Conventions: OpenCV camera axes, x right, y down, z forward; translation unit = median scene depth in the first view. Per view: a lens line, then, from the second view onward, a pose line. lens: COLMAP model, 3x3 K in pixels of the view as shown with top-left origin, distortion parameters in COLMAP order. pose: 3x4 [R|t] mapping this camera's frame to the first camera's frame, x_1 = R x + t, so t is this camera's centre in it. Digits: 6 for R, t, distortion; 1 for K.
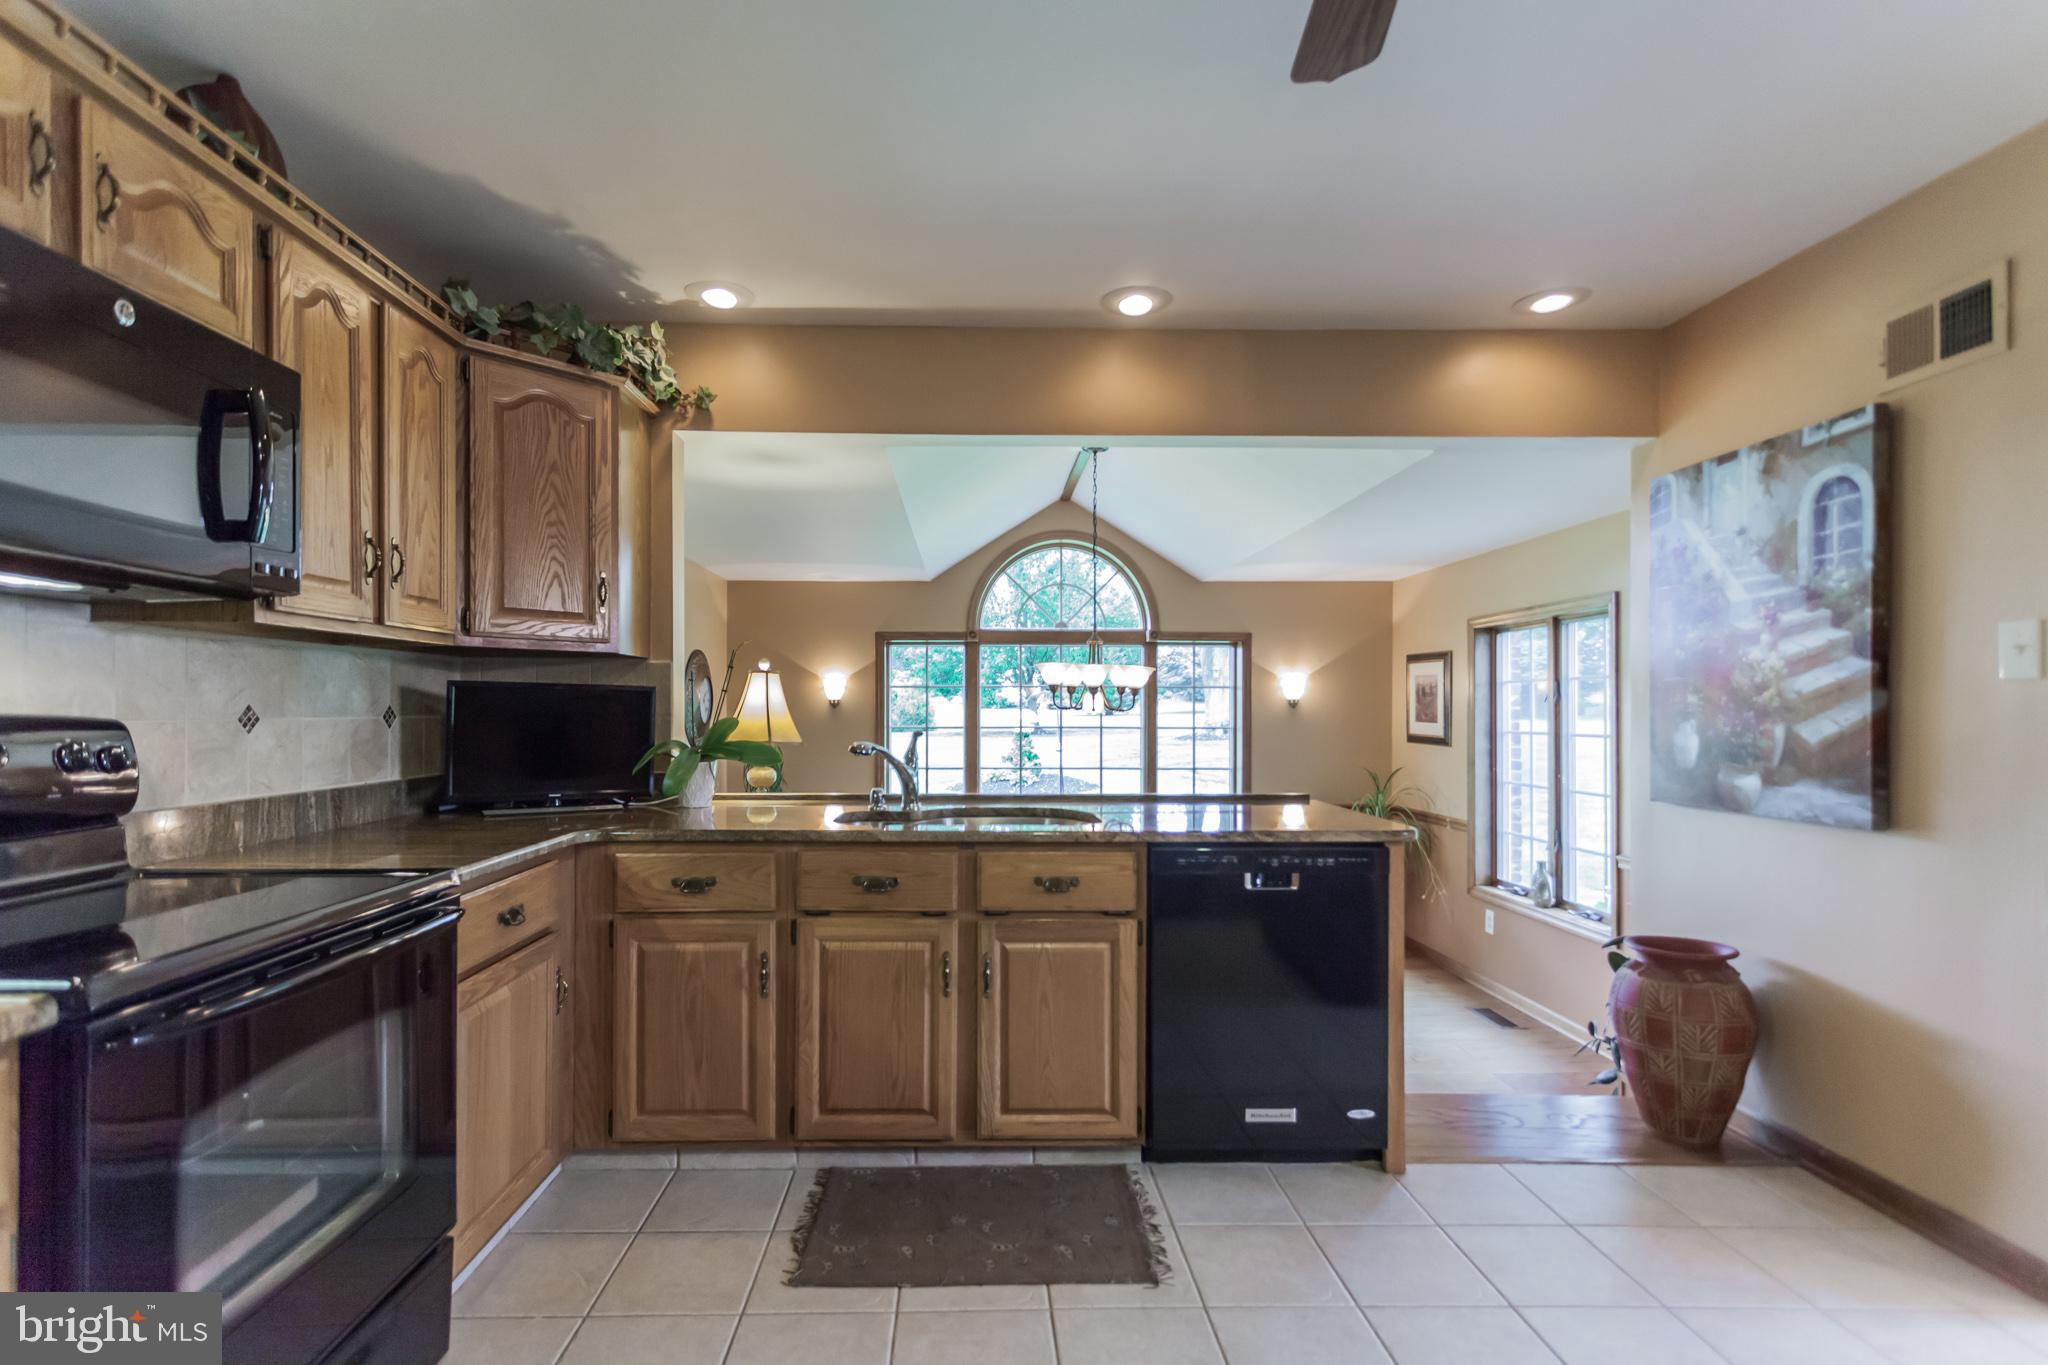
lens RADIAL K [[982.6, 0, 998.7], [0, 982.6, 704.1], [0, 0, 1]] dist [0.009077, 0.000236]
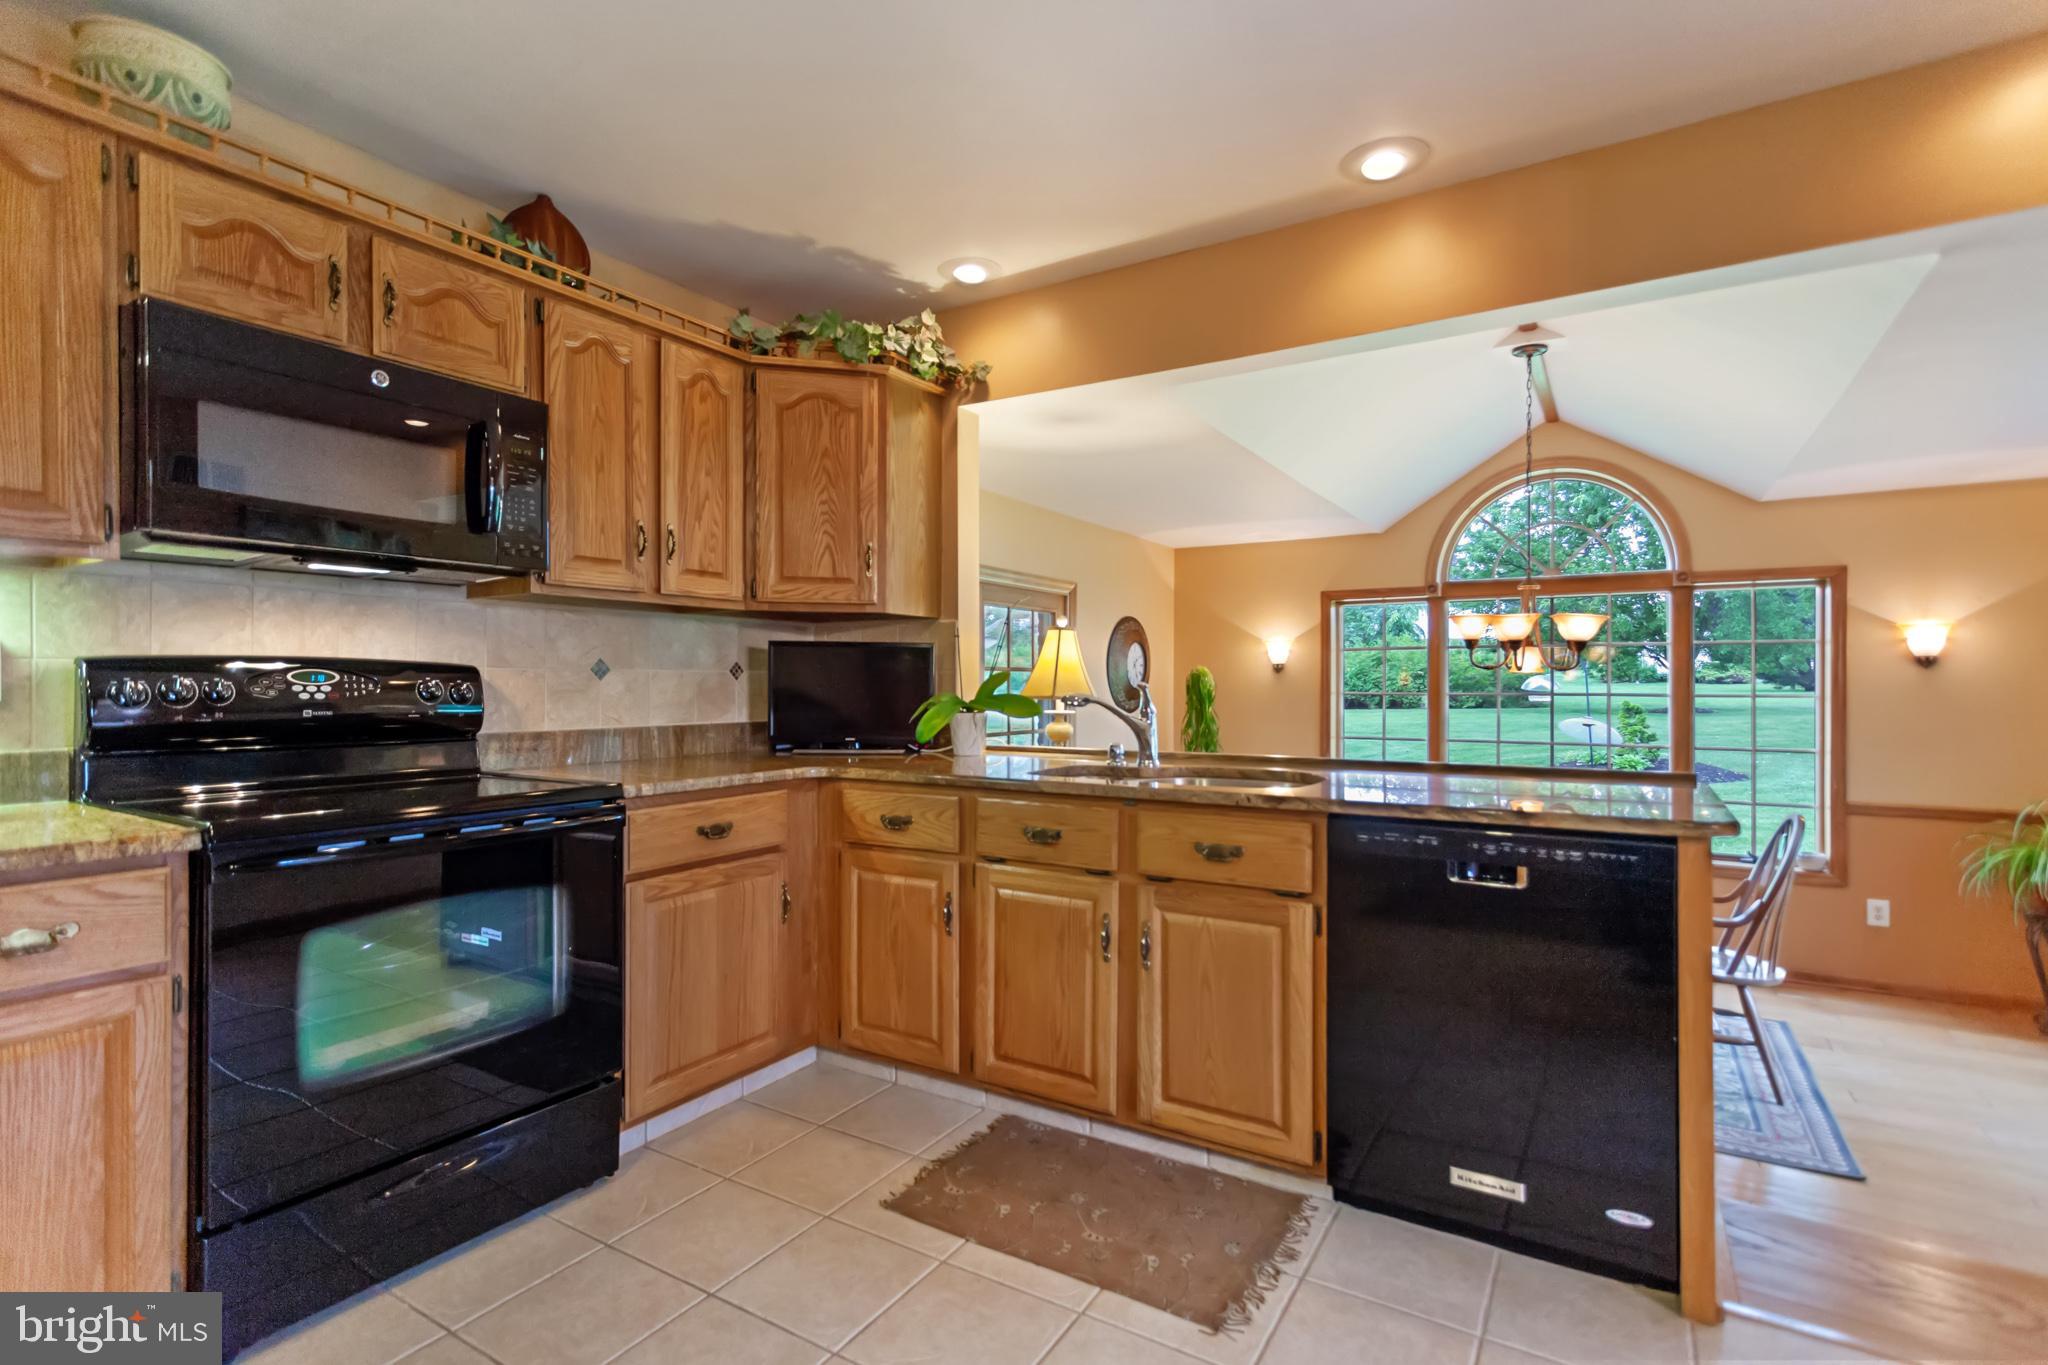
lens RADIAL K [[977.4, 0, 1021.4], [0, 977.4, 677.8], [0, 0, 1]] dist [0.005837, 0.001727]
pose [[0.838582, -0.005573, -0.544746, 0.388481], [0.004656, 0.999984, -0.003062, 0.029355], [0.544755, 0.000031, 0.838595, 0.173239]]
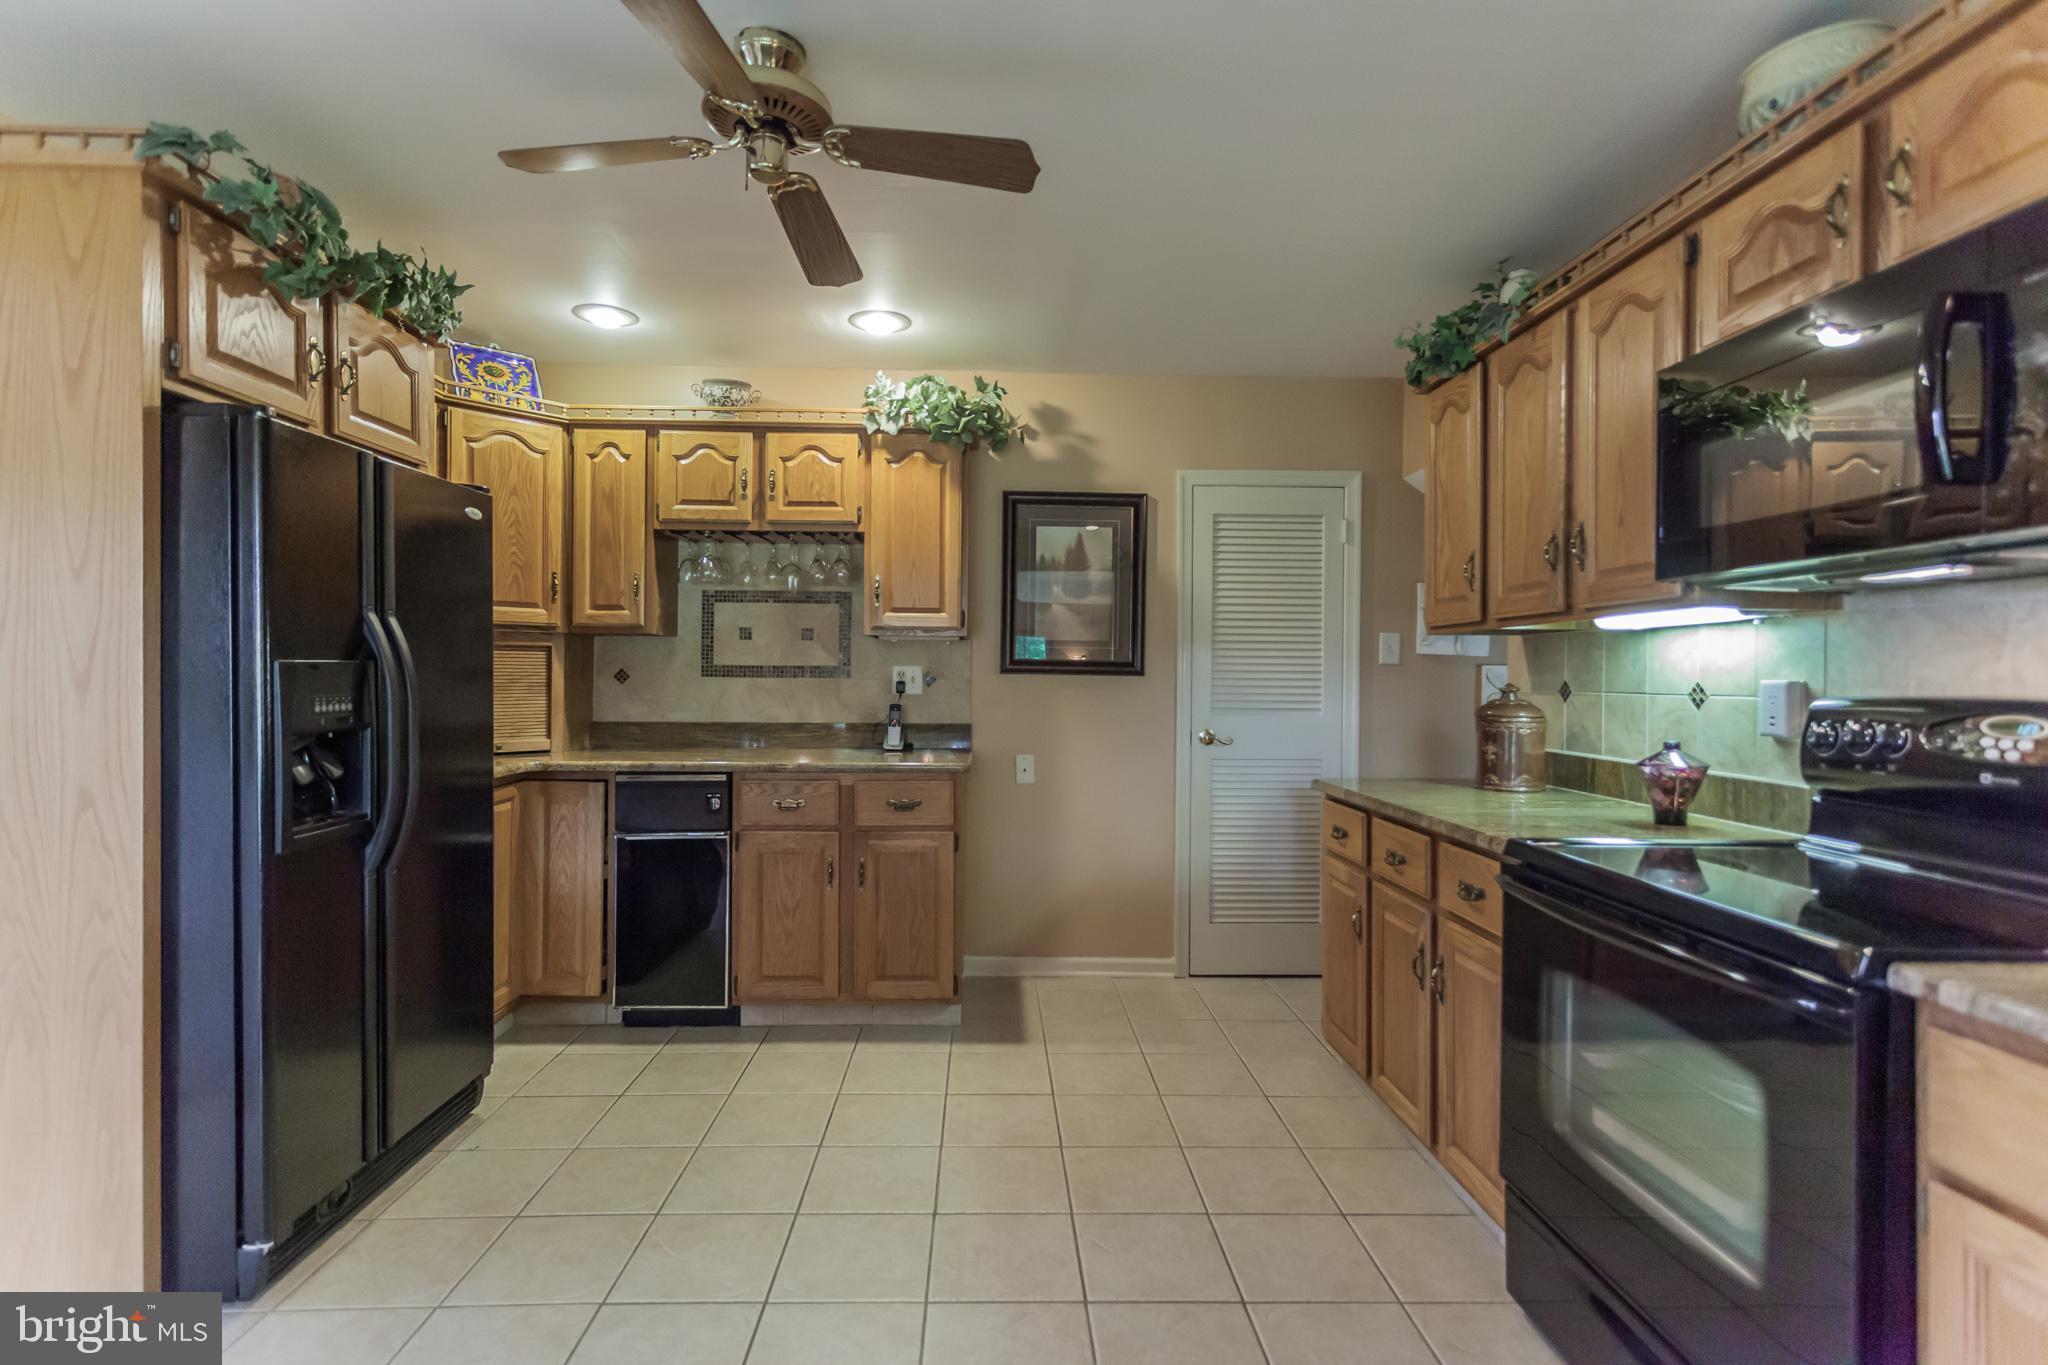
lens RADIAL K [[977.4, 0, 1021.4], [0, 977.4, 677.8], [0, 0, 1]] dist [0.005837, 0.001727]
pose [[-0.999942, -0.009199, -0.005536, 0.006175], [-0.009207, 0.999957, 0.001313, -0.001691], [0.005524, 0.001364, -0.999984, 1.128095]]
